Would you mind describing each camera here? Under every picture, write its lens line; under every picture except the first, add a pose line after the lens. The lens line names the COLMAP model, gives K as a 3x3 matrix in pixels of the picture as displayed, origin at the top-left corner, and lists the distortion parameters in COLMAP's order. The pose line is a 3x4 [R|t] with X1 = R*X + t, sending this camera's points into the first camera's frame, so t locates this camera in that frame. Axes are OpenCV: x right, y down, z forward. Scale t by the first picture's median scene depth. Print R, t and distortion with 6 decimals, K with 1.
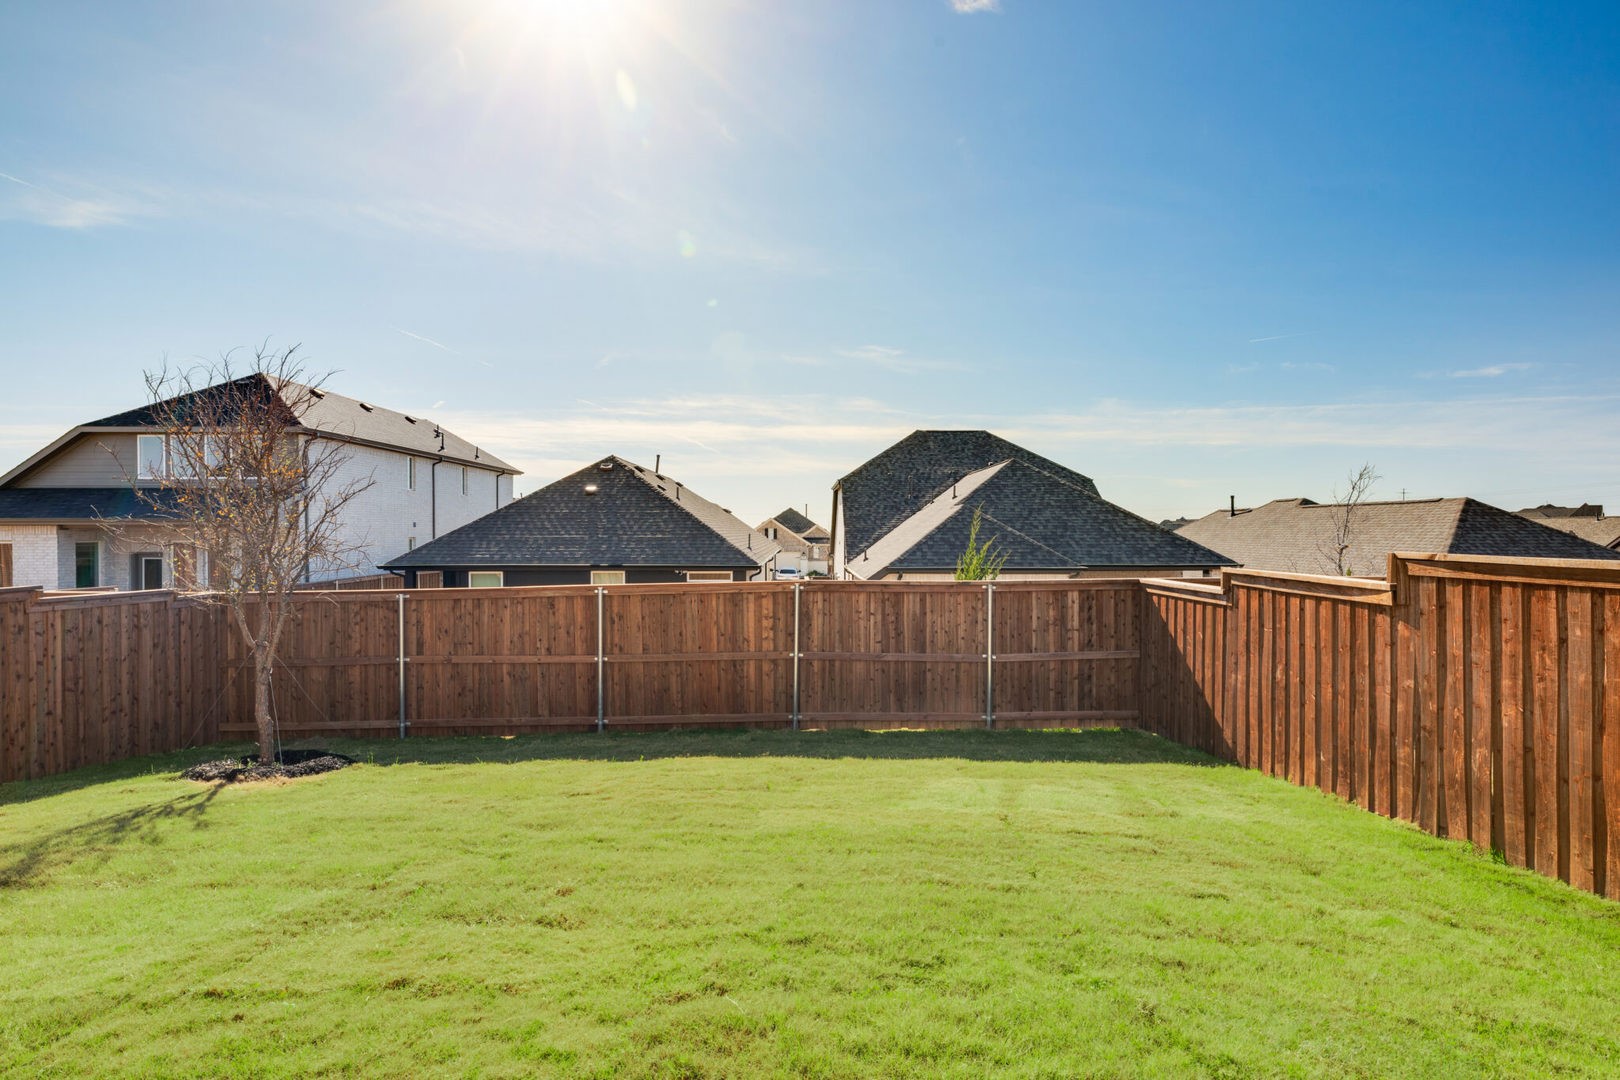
lens RADIAL K [[857.9, 0, 810.0], [0, 857.9, 540.0], [0, 0, 1]] dist [-0.001229, -0.000110]
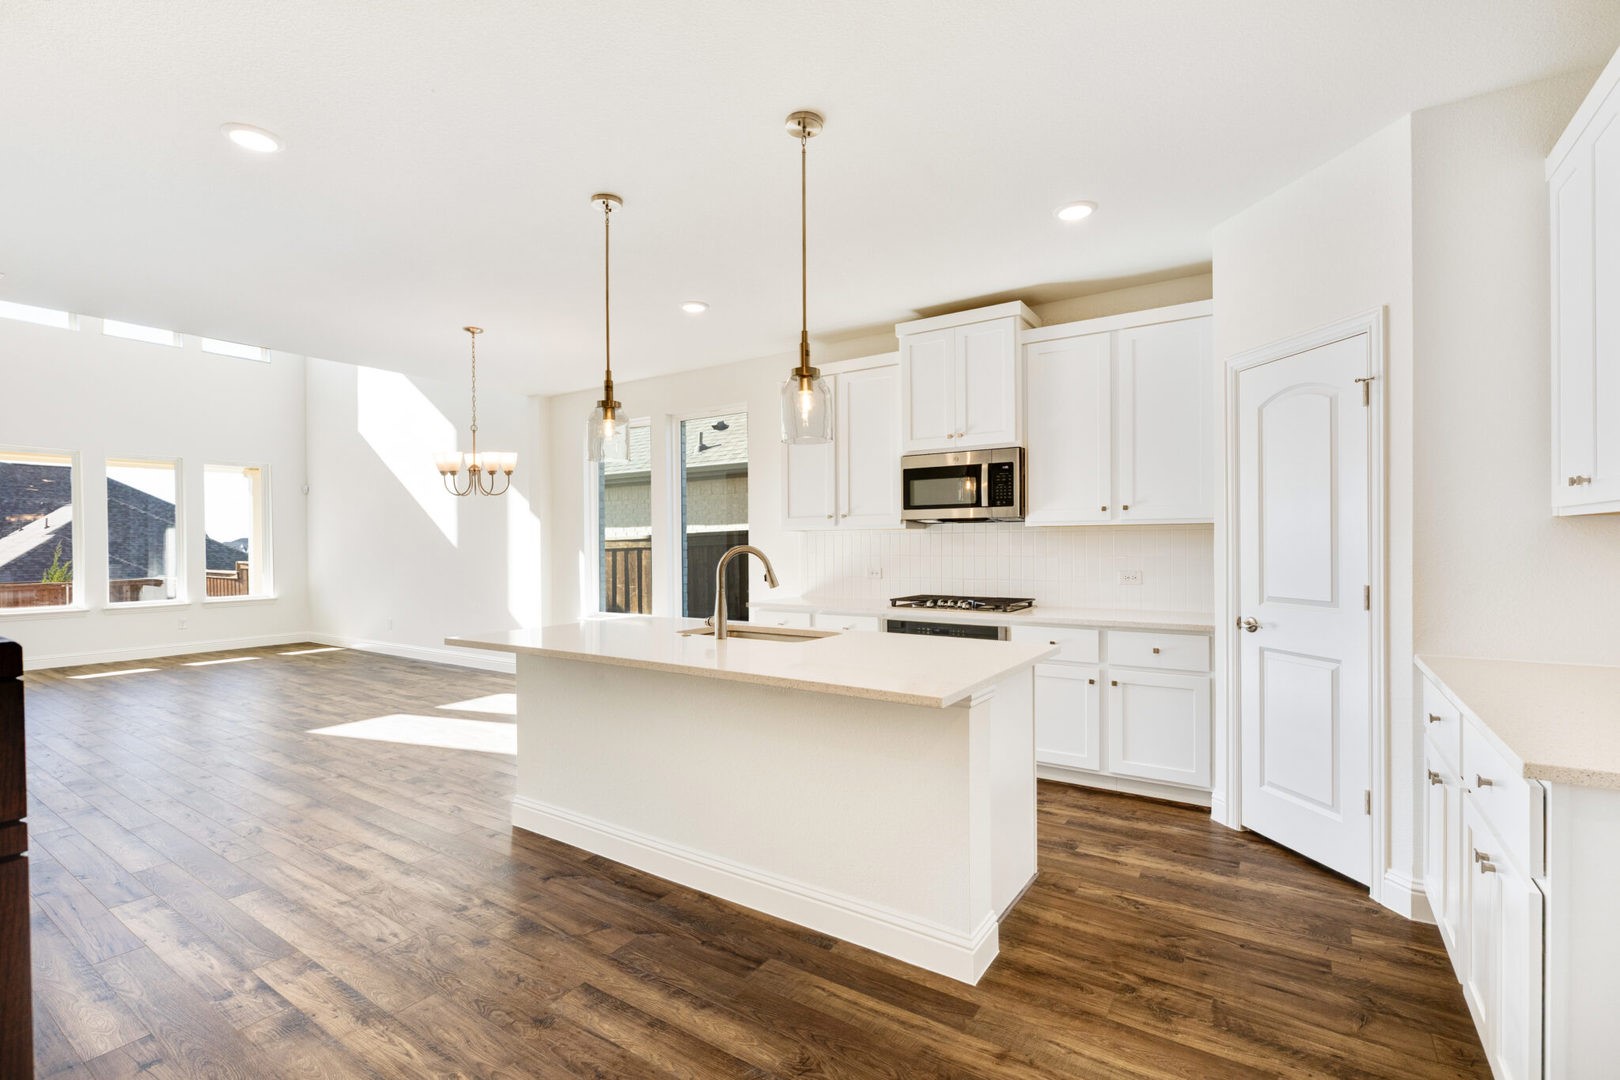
lens RADIAL K [[736.0, 0, 802.8], [0, 736.0, 547.5], [0, 0, 1]] dist [-0.001026, 0.000566]
pose [[0.574537, -0.006977, 0.818449, -0.091046], [0.016303, 0.999863, -0.002921, 0.001027], [-0.818316, 0.015021, 0.574572, -0.617494]]
